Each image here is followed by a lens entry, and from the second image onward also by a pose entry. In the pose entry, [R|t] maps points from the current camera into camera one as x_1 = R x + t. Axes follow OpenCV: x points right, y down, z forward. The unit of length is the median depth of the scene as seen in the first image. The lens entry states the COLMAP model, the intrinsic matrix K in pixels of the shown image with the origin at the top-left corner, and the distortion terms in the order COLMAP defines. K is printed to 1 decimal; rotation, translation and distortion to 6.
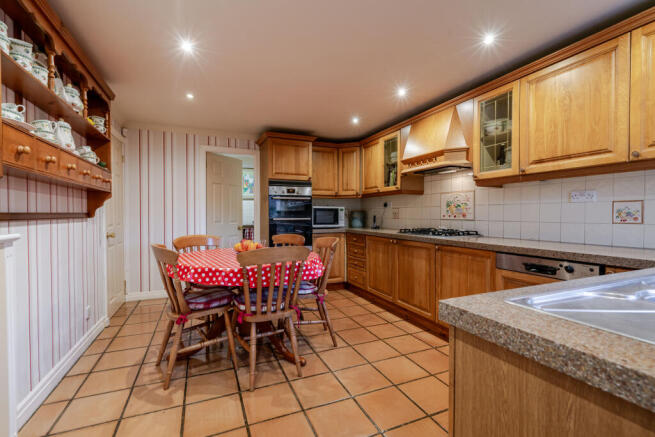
lens RADIAL K [[294.6, 0, 325.4], [0, 294.6, 220.6], [0, 0, 1]] dist [-0.011179, 0.002890]
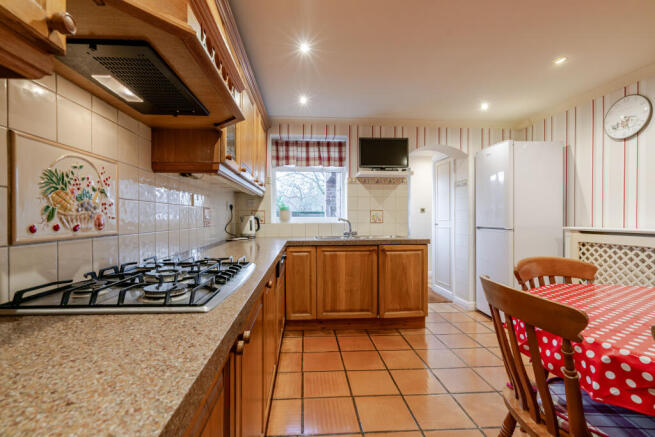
lens RADIAL K [[294.6, 0, 322.7], [0, 294.6, 219.1], [0, 0, 1]] dist [-0.011179, 0.002890]
pose [[-0.943059, 0.005060, 0.332588, 0.094659], [0.014683, 0.999543, 0.026426, -0.028033], [-0.332302, 0.029805, -0.942702, 1.200297]]
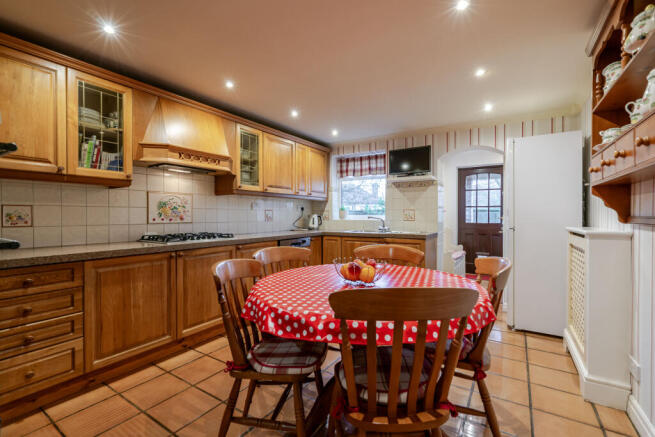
lens RADIAL K [[294.6, 0, 329.9], [0, 294.6, 216.1], [0, 0, 1]] dist [-0.011179, 0.002890]
pose [[-0.570580, 0.003043, 0.821236, -0.588557], [0.023164, 0.999655, 0.012390, -0.024765], [-0.820915, 0.026092, -0.570454, 1.111486]]
